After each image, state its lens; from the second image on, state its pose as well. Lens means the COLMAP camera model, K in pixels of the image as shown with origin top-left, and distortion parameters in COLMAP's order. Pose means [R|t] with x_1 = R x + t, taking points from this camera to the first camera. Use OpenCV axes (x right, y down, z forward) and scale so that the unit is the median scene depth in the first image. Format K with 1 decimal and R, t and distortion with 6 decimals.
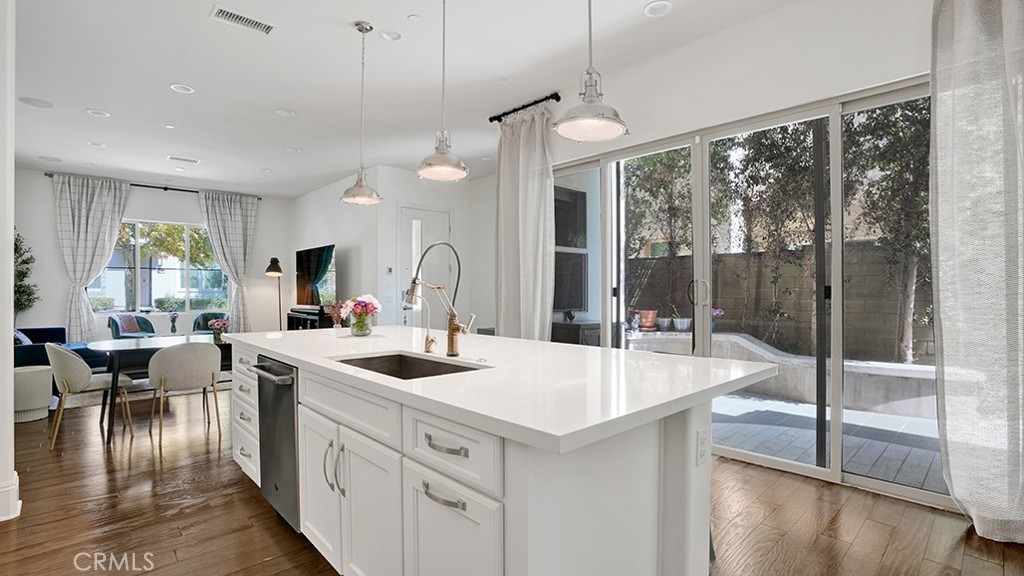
lens RADIAL K [[490.8, 0, 512.6], [0, 490.8, 293.5], [0, 0, 1]] dist [-0.066584, 0.032385]
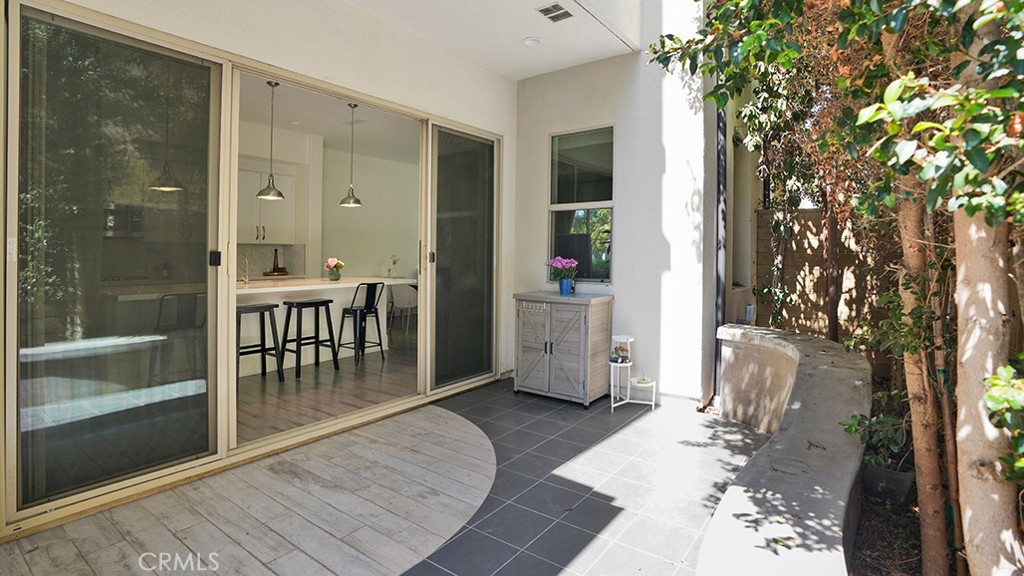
lens RADIAL K [[477.4, 0, 513.7], [0, 477.4, 254.8], [0, 0, 1]] dist [-0.061777, 0.000017]
pose [[0.182787, 0.004081, -0.983144, 1.152783], [-0.013110, 0.999913, 0.001714, -0.008961], [0.983065, 0.012576, 0.182825, 0.978074]]
